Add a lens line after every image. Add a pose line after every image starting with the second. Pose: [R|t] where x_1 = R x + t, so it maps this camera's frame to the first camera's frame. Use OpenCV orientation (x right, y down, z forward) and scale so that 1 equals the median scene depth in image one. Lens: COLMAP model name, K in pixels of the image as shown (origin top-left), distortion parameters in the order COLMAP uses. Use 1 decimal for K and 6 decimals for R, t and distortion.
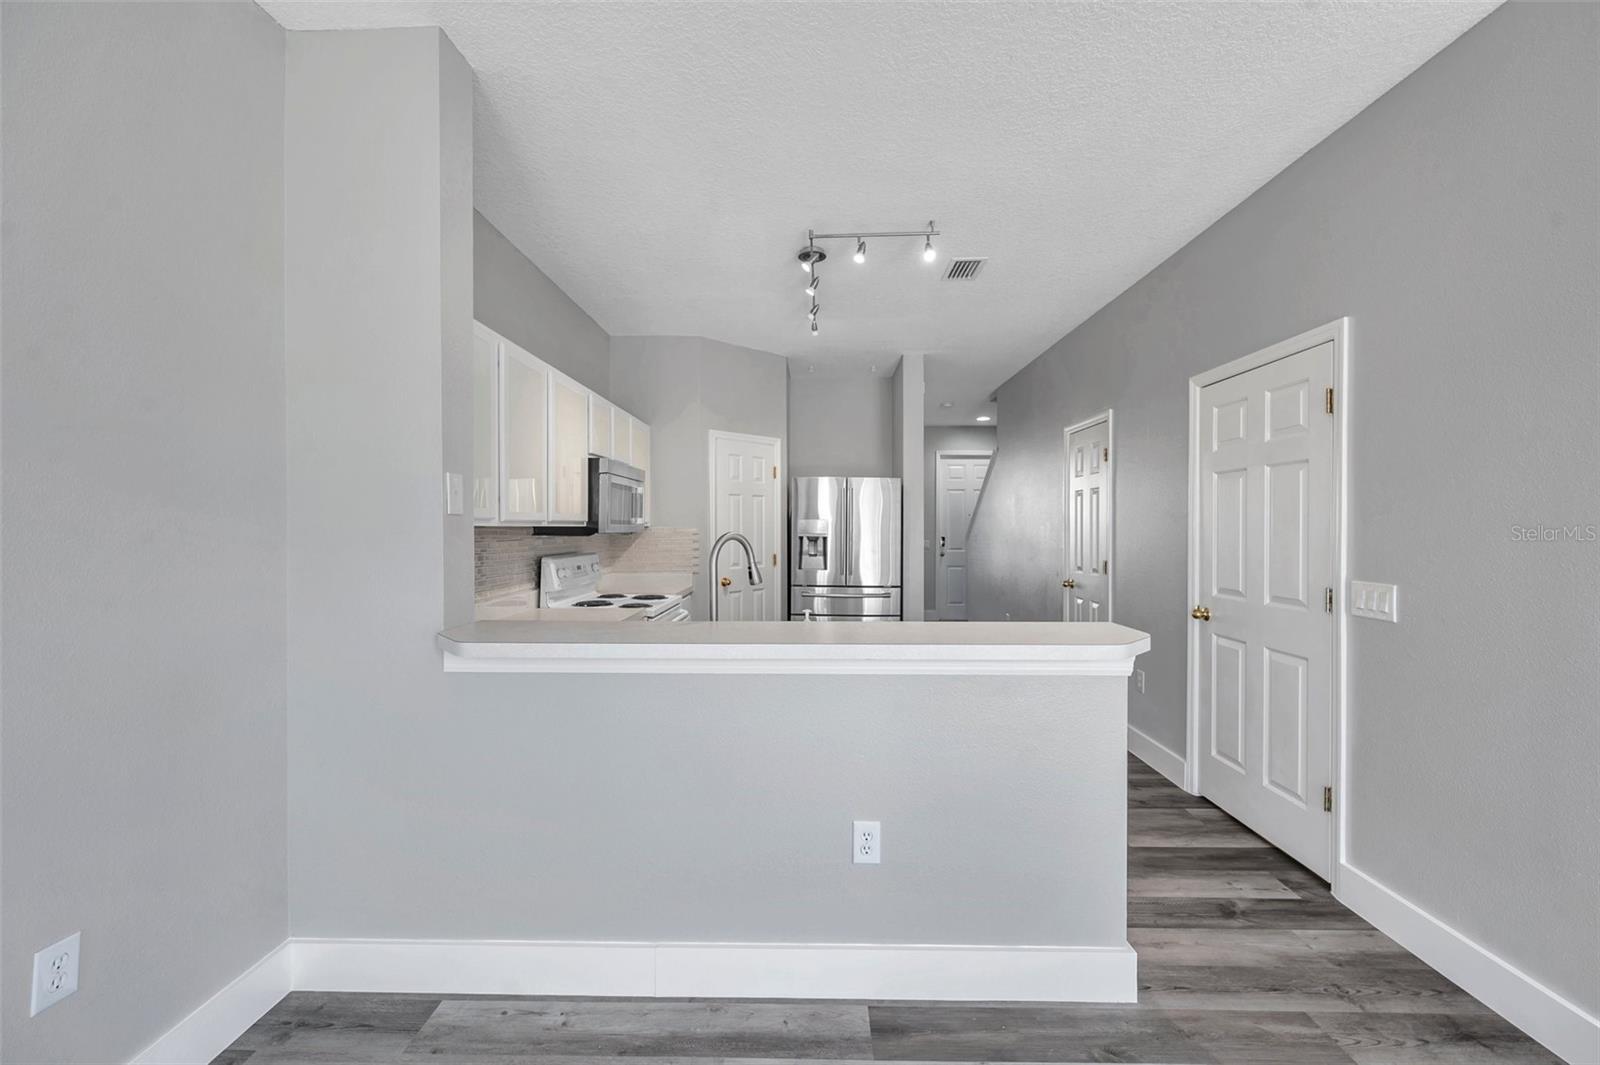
lens RADIAL K [[640.4, 0, 797.9], [0, 640.4, 530.6], [0, 0, 1]] dist [-0.002698, -0.000358]
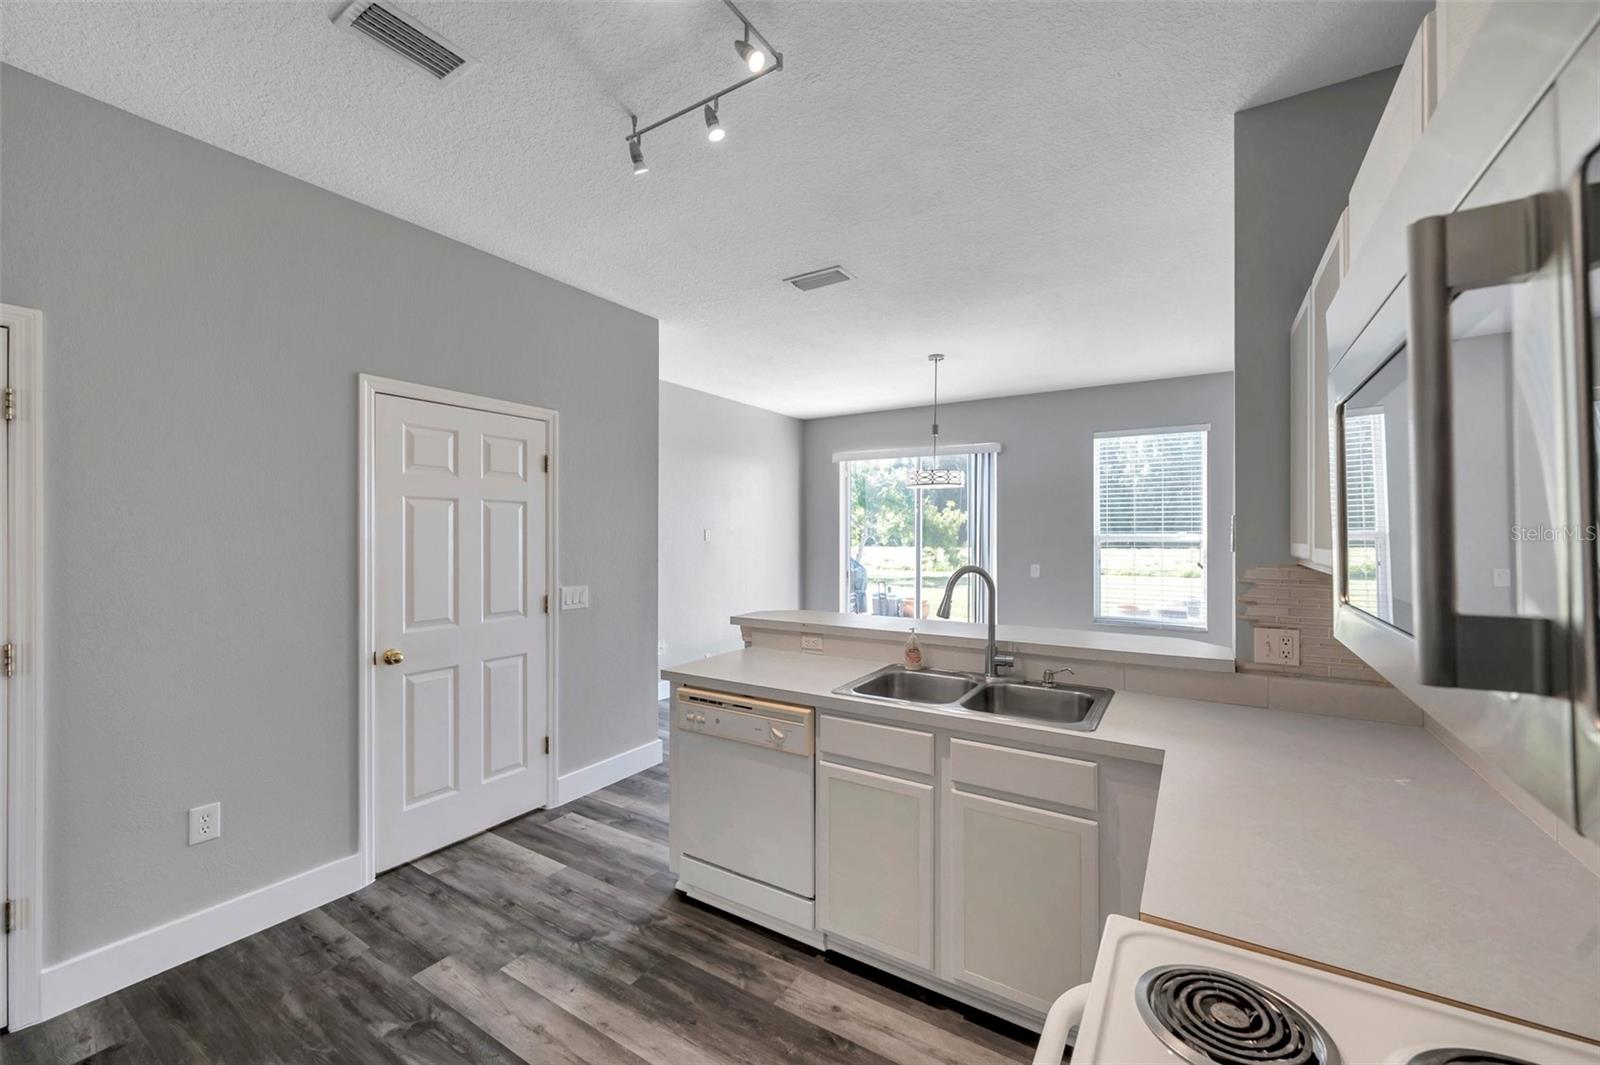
lens RADIAL K [[640.4, 0, 797.9], [0, 640.4, 530.6], [0, 0, 1]] dist [-0.002698, -0.000358]
pose [[-0.857830, 0.006947, 0.513886, -0.337557], [0.007889, 0.999969, -0.000348, -0.043843], [-0.513873, 0.003756, -0.857858, 1.720744]]
